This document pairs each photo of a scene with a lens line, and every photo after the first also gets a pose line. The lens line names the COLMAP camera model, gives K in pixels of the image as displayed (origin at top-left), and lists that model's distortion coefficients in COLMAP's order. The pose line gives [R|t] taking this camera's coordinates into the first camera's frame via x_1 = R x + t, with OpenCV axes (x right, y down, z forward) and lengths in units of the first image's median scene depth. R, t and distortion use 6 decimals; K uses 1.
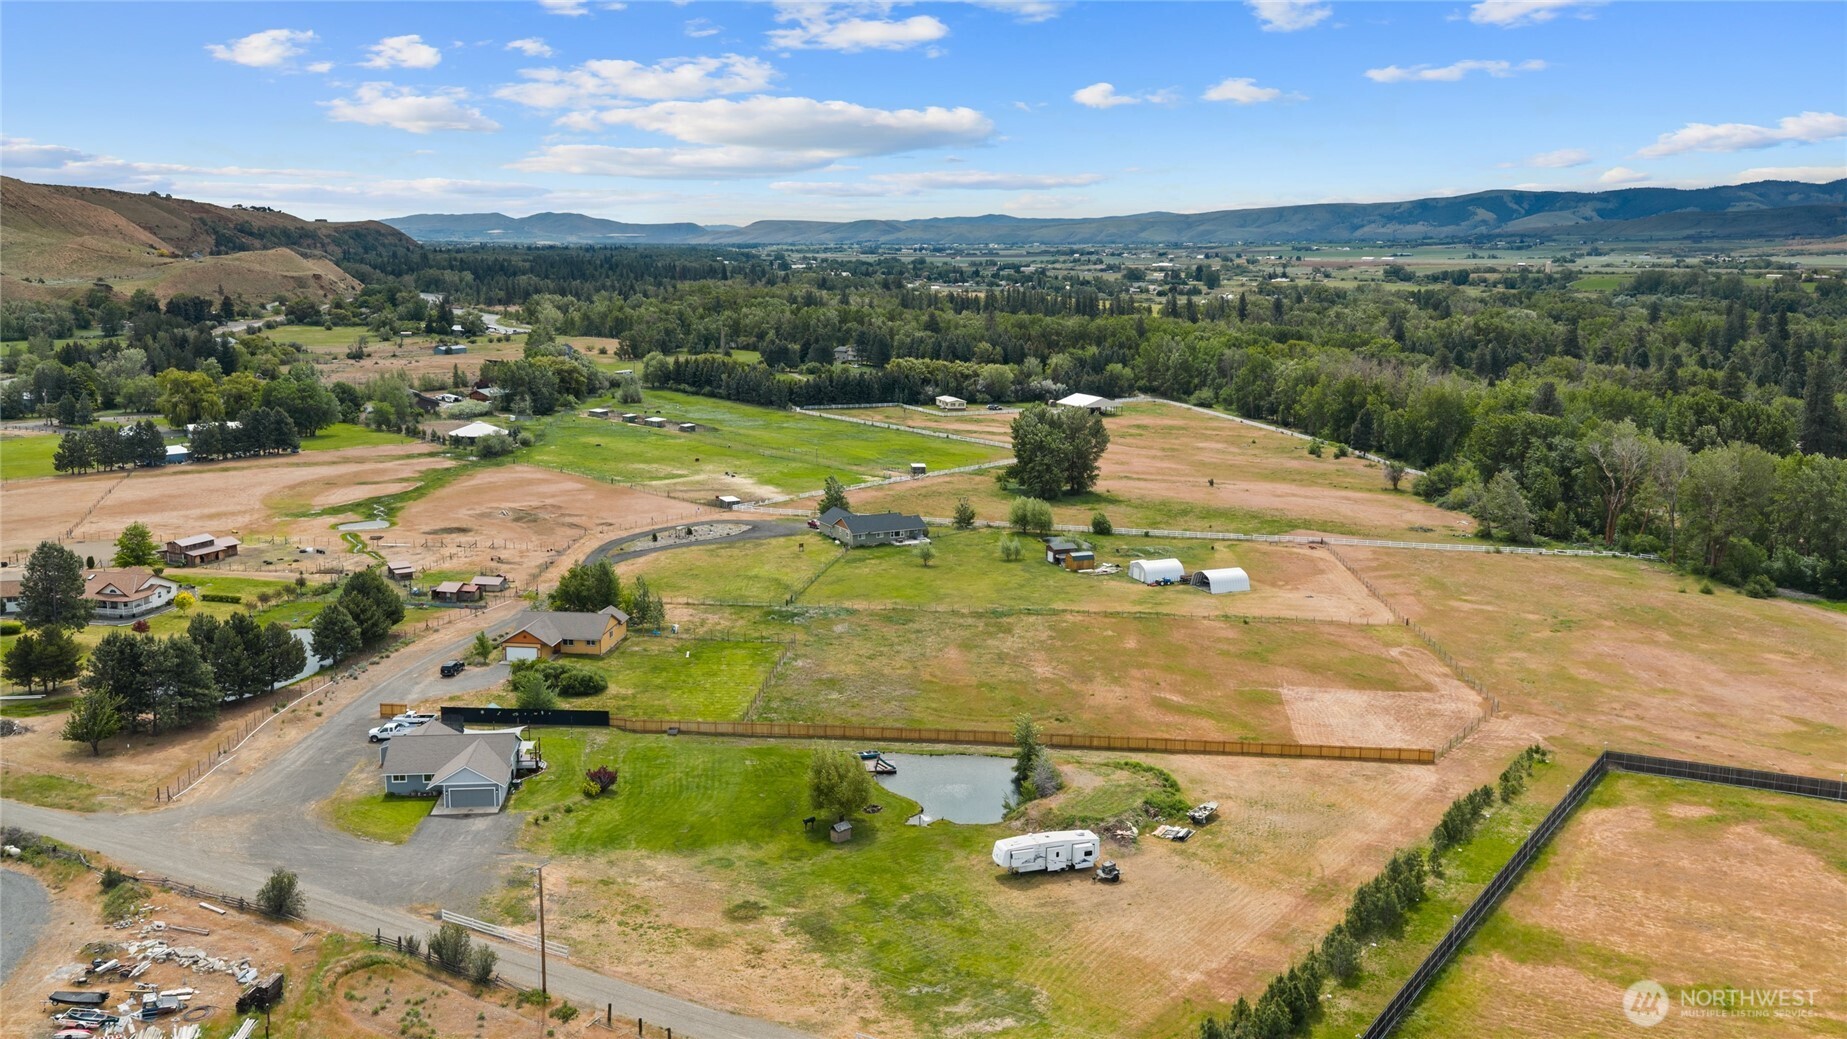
lens RADIAL K [[1434.7, 0, 923.5], [0, 1434.7, 519.5], [0, 0, 1]] dist [0.058246, -0.095111]
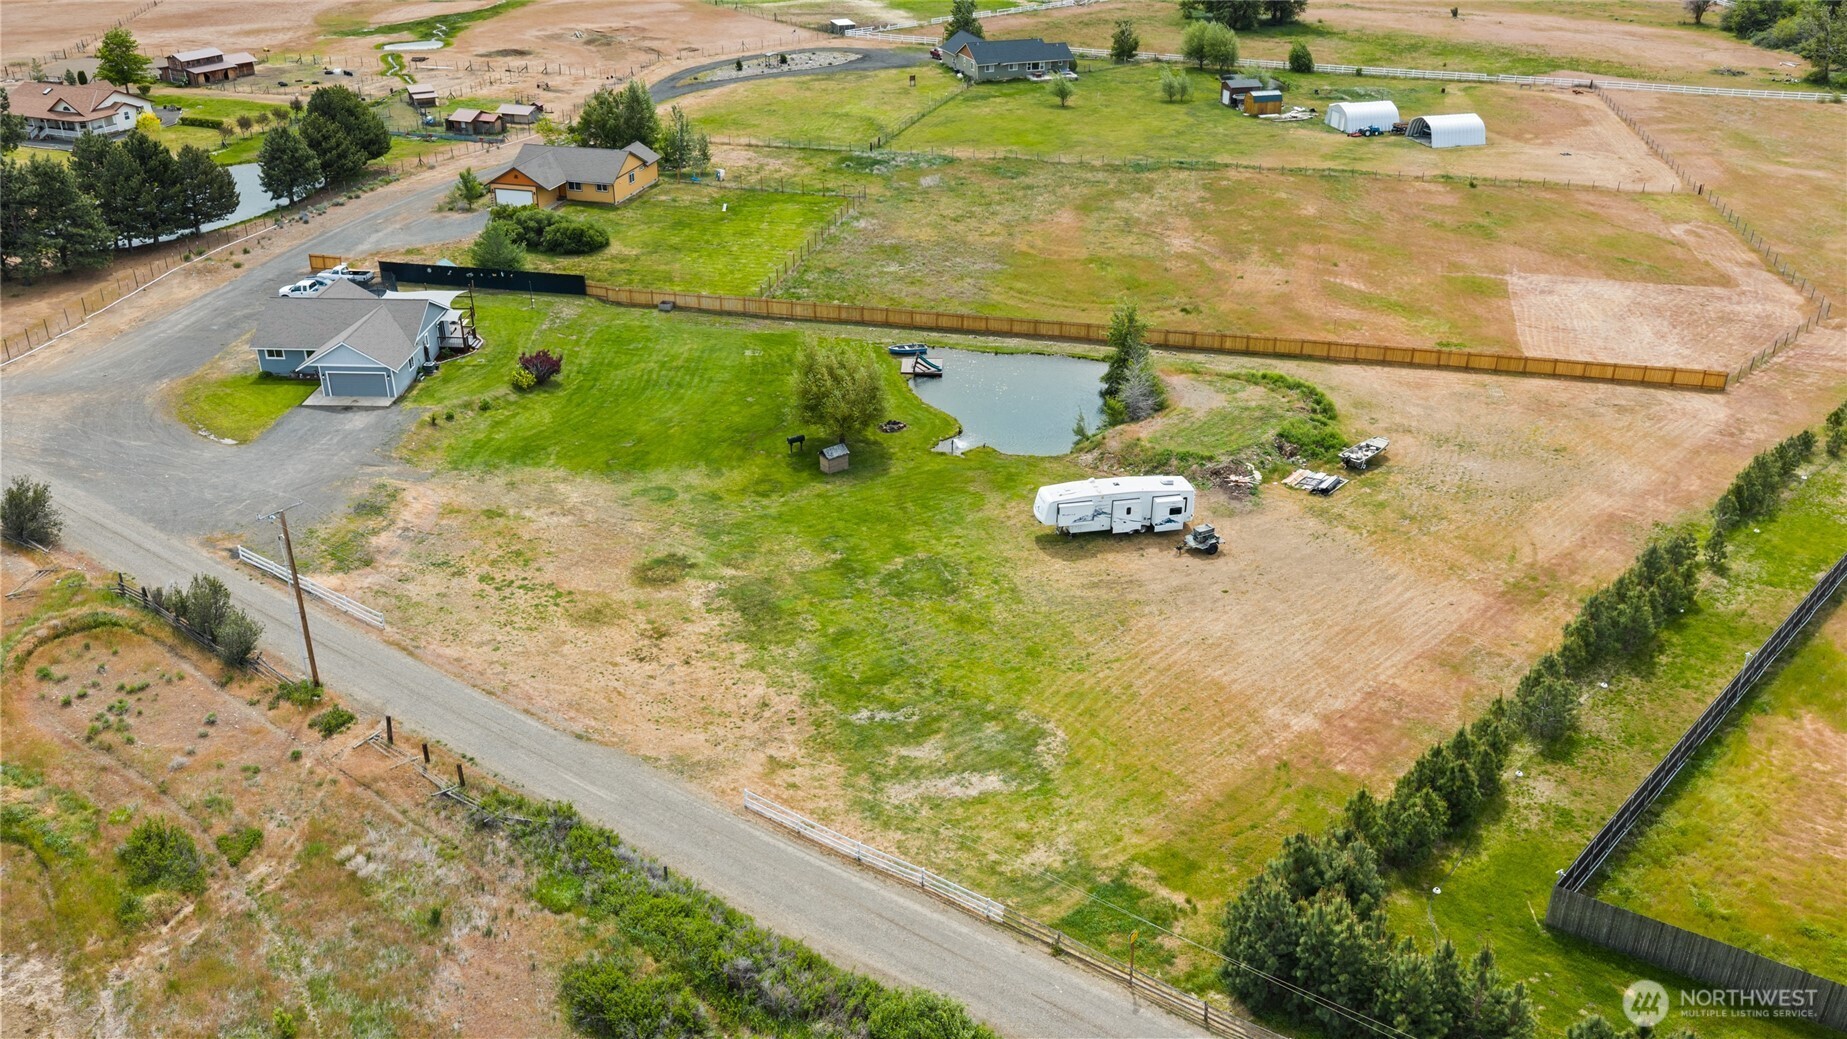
lens RADIAL K [[1434.7, 0, 923.5], [0, 1434.7, 519.5], [0, 0, 1]] dist [0.058246, -0.095111]
pose [[0.989719, 0.056789, -0.131270, 0.067249], [-0.016234, 0.956468, 0.291386, 0.031187], [0.142104, -0.286259, 0.947556, 0.265522]]
